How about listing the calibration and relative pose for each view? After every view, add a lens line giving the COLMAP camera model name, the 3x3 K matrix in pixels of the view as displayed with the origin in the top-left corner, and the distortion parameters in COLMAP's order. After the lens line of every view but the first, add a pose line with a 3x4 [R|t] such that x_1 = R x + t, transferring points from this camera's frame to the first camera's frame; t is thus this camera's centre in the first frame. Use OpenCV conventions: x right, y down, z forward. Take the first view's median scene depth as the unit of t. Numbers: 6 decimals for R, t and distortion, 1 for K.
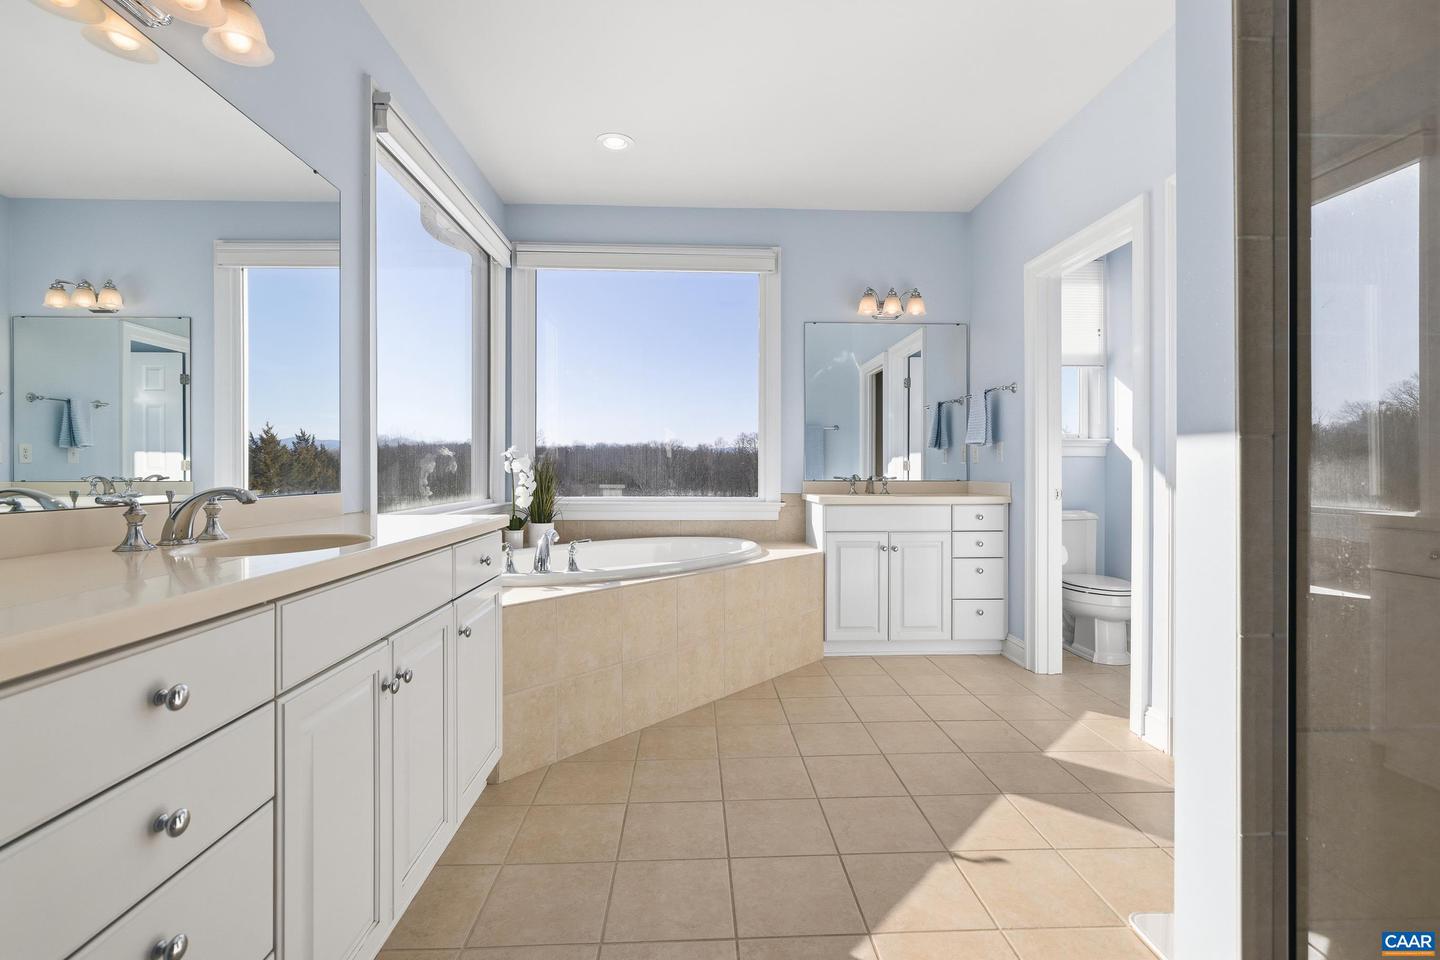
lens RADIAL K [[661.8, 0, 721.2], [0, 661.8, 471.5], [0, 0, 1]] dist [-0.003745, 0.001418]
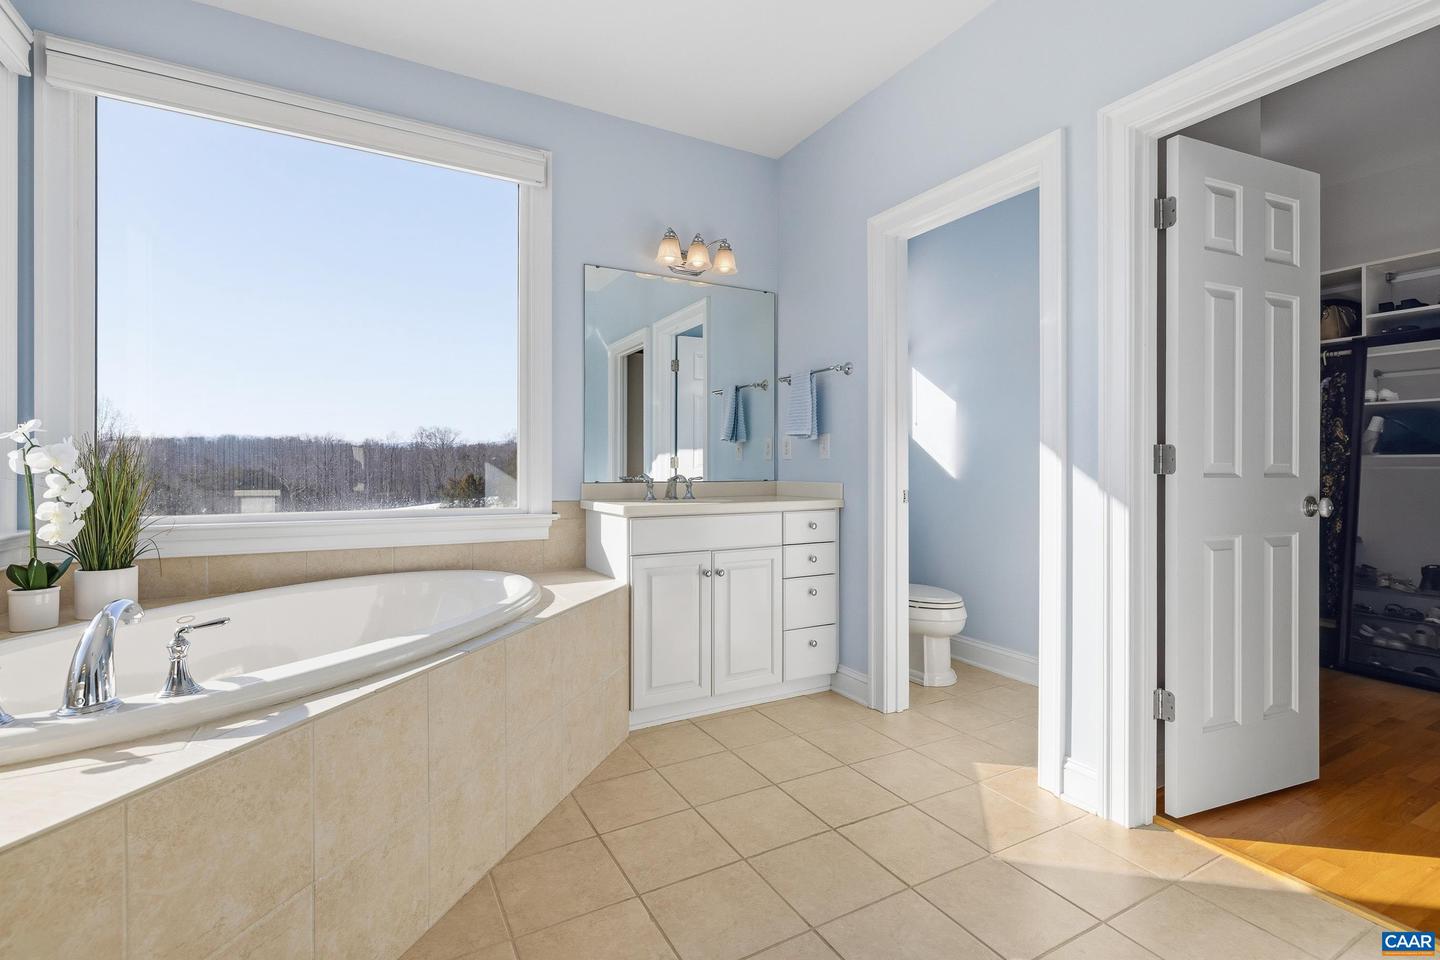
lens RADIAL K [[661.8, 0, 719.8], [0, 661.8, 468.9], [0, 0, 1]] dist [-0.003745, 0.001418]
pose [[0.895710, -0.001241, 0.444638, -0.069918], [0.001695, 0.999998, -0.000625, -0.000691], [-0.444636, 0.001313, 0.895710, 0.318097]]
